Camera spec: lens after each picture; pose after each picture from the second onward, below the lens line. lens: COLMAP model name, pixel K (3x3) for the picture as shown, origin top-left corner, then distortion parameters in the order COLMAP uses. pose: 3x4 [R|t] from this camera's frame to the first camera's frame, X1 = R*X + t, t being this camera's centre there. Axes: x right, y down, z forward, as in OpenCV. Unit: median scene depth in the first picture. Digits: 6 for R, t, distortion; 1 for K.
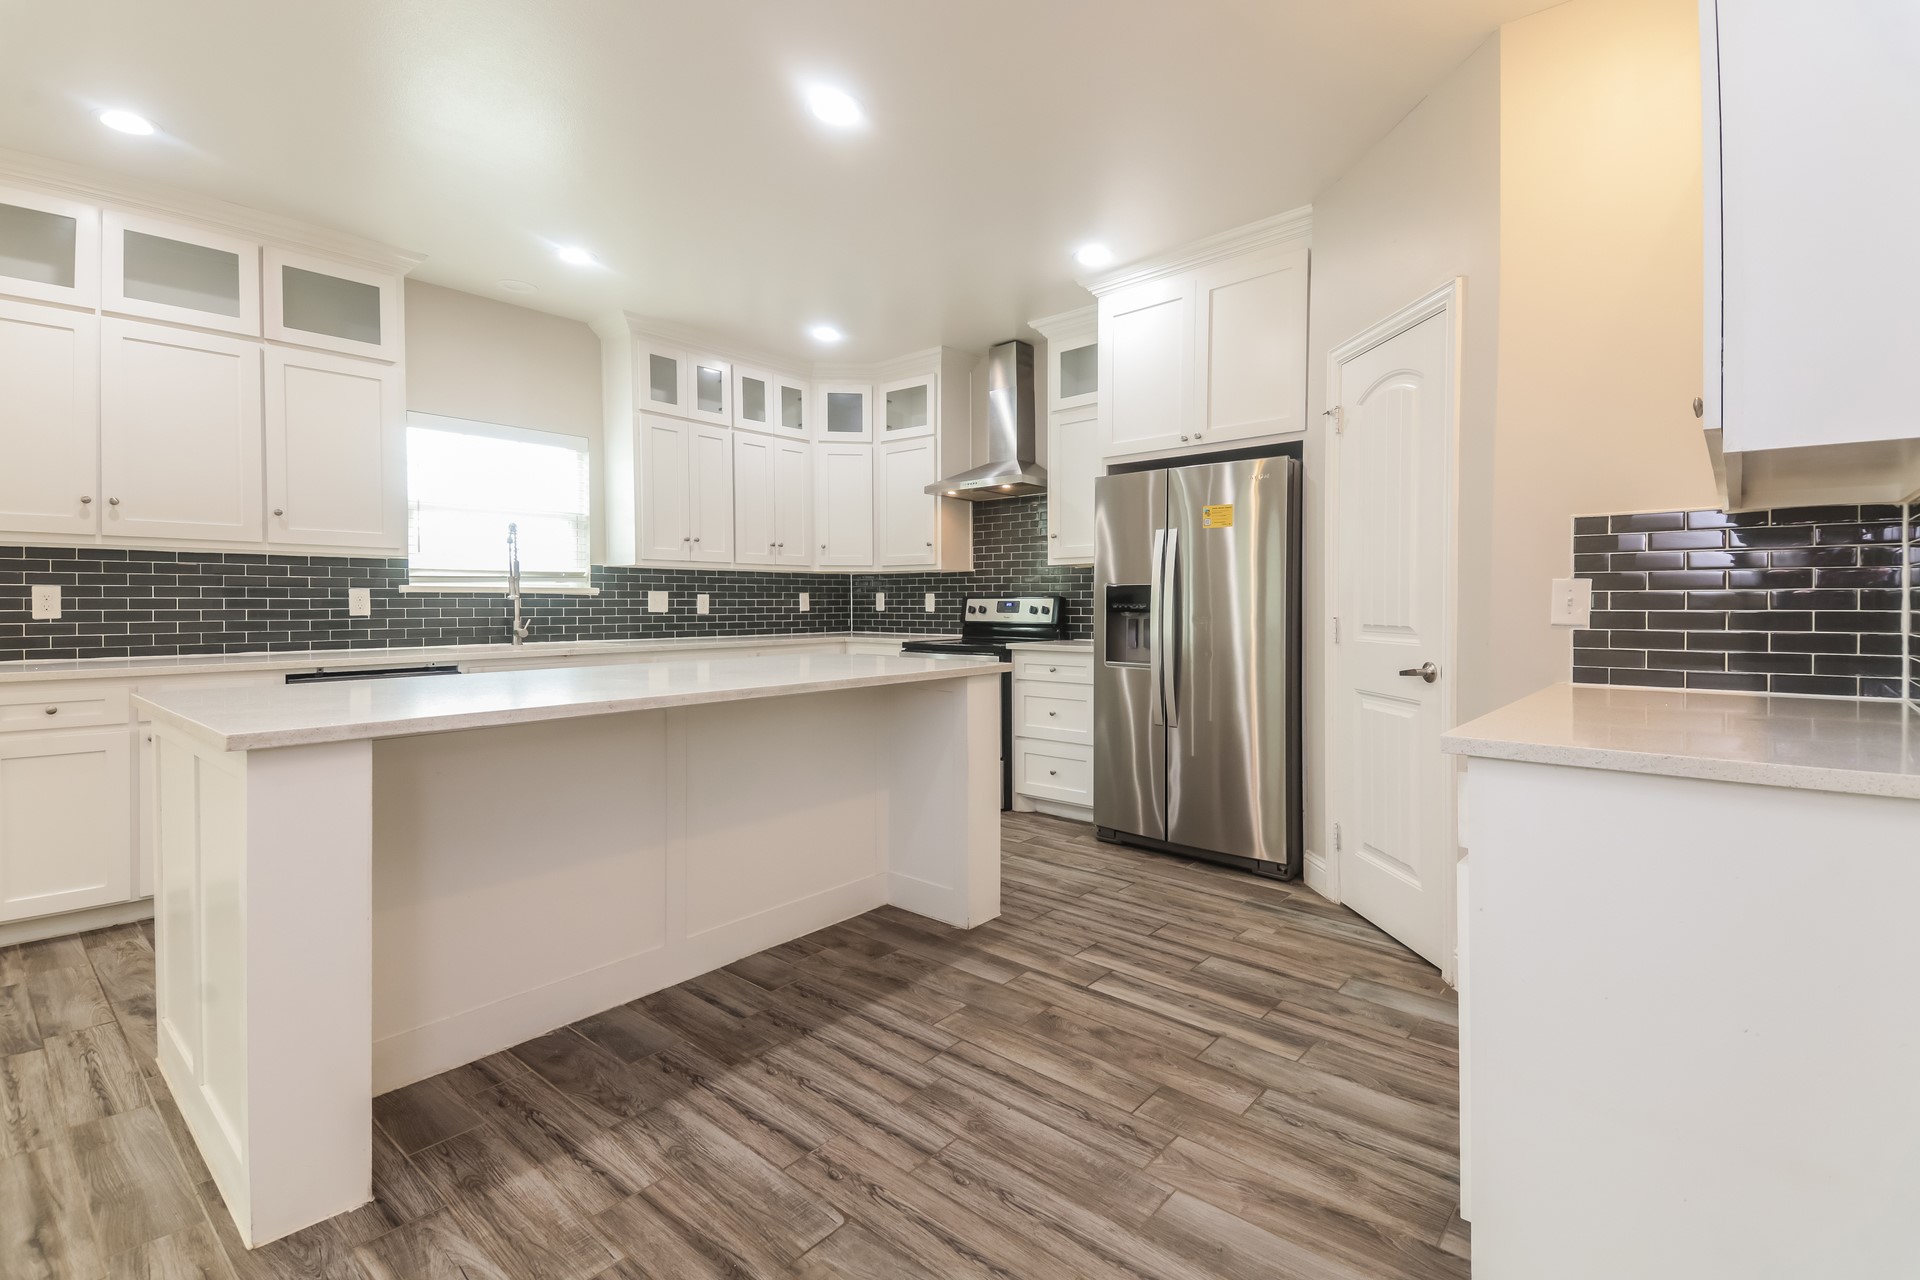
lens RADIAL K [[850.2, 0, 950.2], [0, 850.2, 621.8], [0, 0, 1]] dist [0.106778, -0.022848]
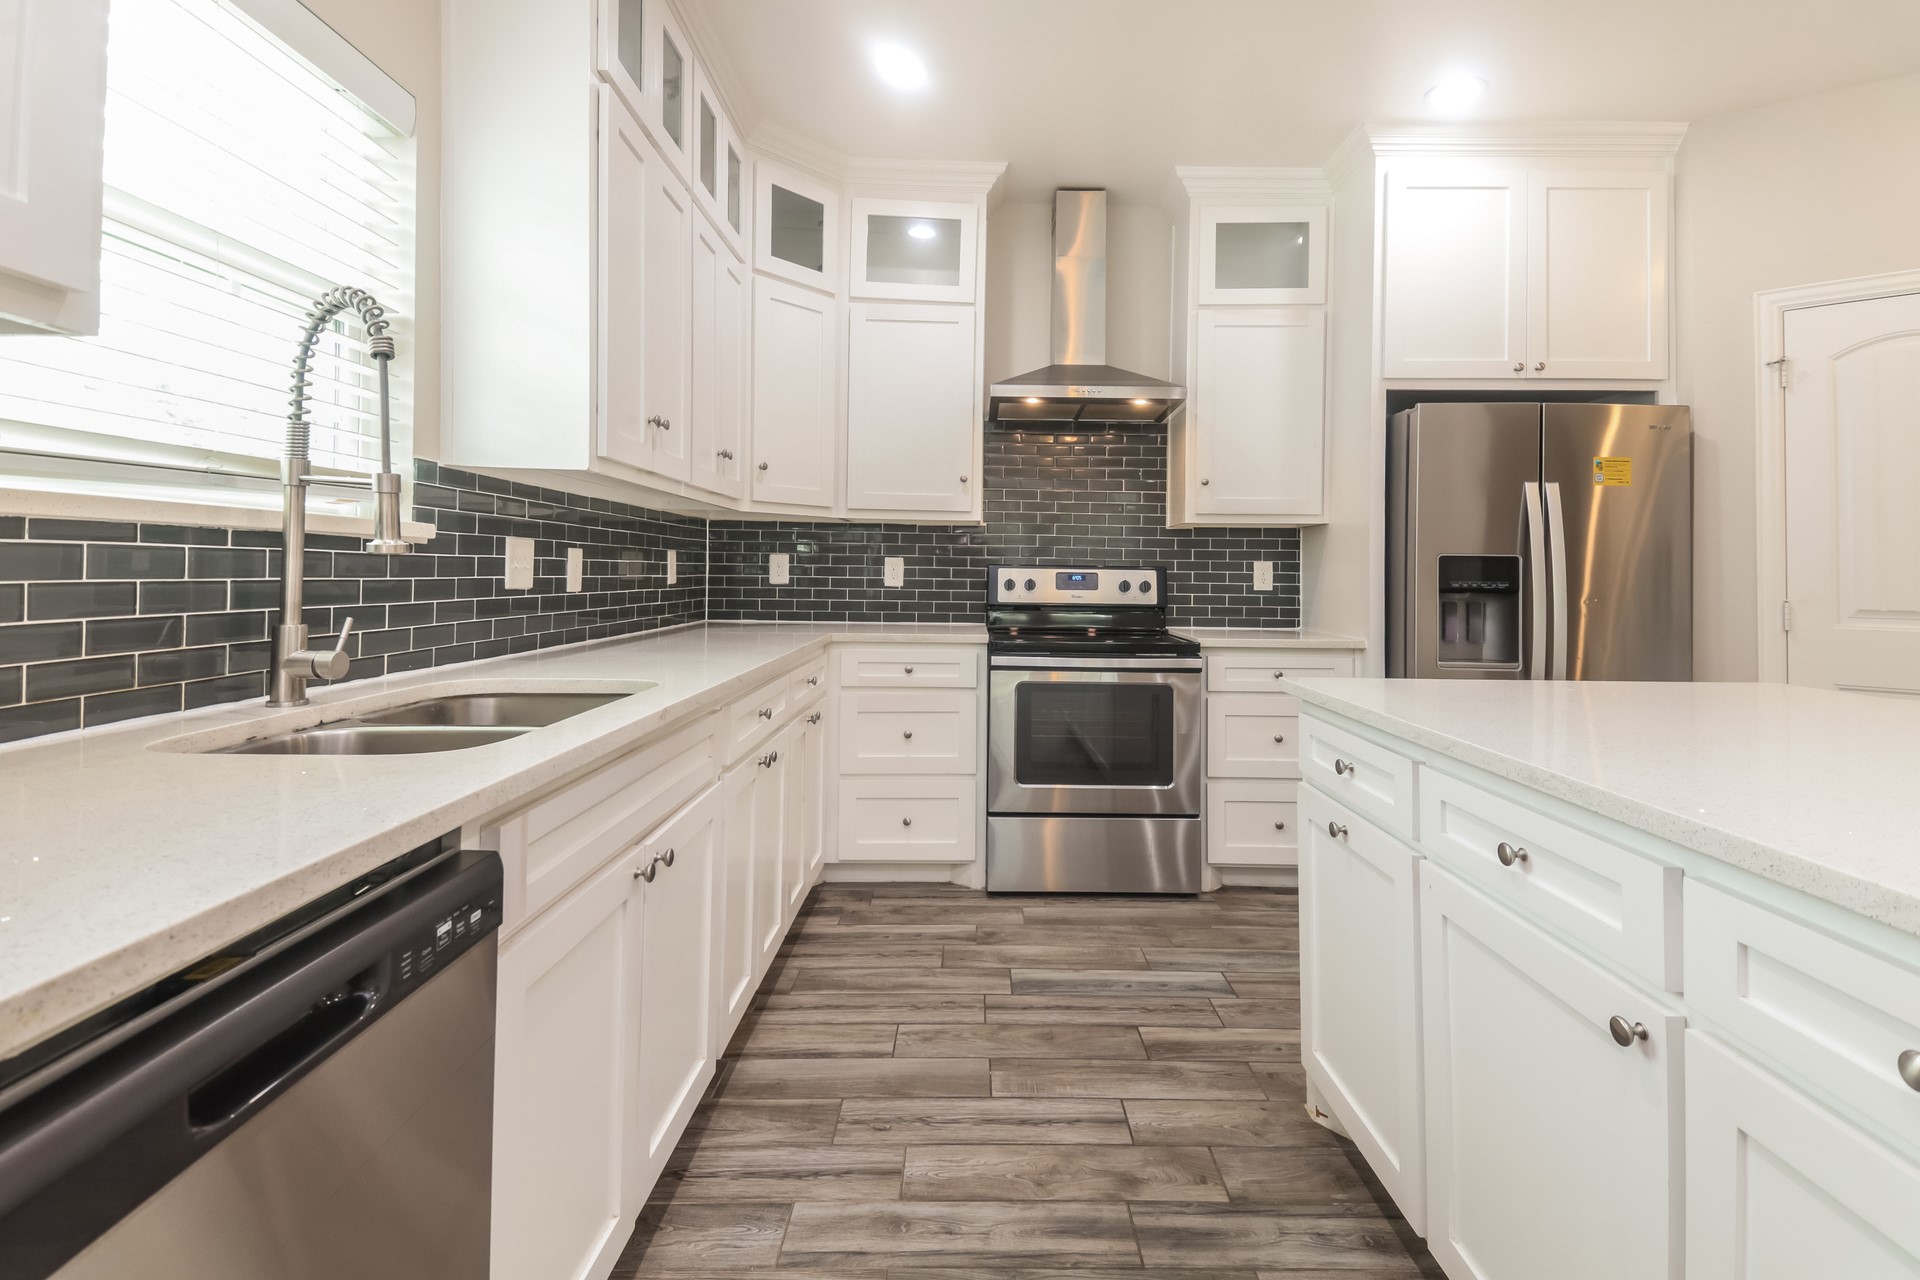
lens RADIAL K [[883.2, 0, 956.6], [0, 883.2, 575.1], [0, 0, 1]] dist [0.023647, -0.000173]
pose [[0.748009, 0.010479, 0.663606, -0.481225], [0.000140, 0.999873, -0.015946, -0.011658], [-0.663688, 0.012021, 0.747913, 0.565557]]
